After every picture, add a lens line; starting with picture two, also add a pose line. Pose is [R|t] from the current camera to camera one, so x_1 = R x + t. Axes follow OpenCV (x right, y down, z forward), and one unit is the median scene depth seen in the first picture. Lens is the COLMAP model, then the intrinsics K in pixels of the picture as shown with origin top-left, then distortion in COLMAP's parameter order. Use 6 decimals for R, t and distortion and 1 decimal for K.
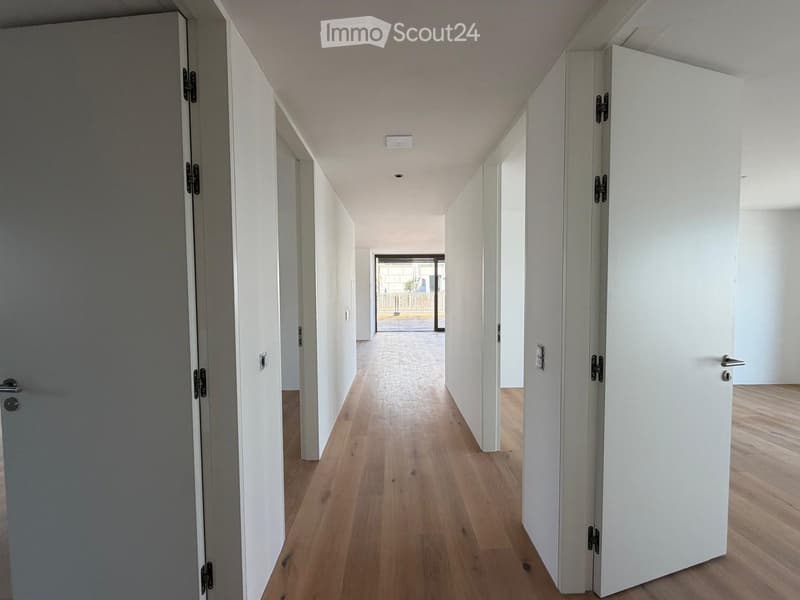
lens RADIAL K [[319.7, 0, 399.3], [0, 319.7, 299.9], [0, 0, 1]] dist [0.003160, 0.000211]
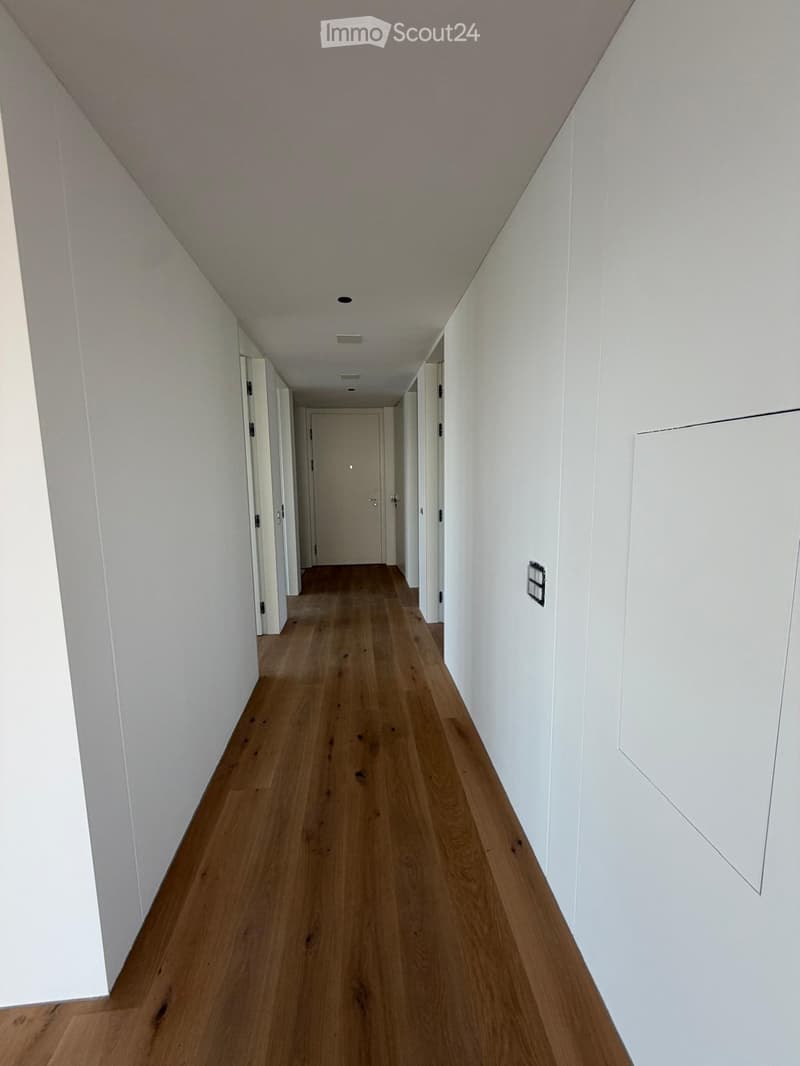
lens RADIAL K [[425.9, 0, 400.2], [0, 425.9, 532.7], [0, 0, 1]] dist [0.003160, 0.000211]
pose [[-0.996724, 0.029280, -0.075397, -0.047410], [0.015480, 0.984000, 0.177494, -0.123179], [0.079388, 0.175745, -0.981229, 2.791217]]
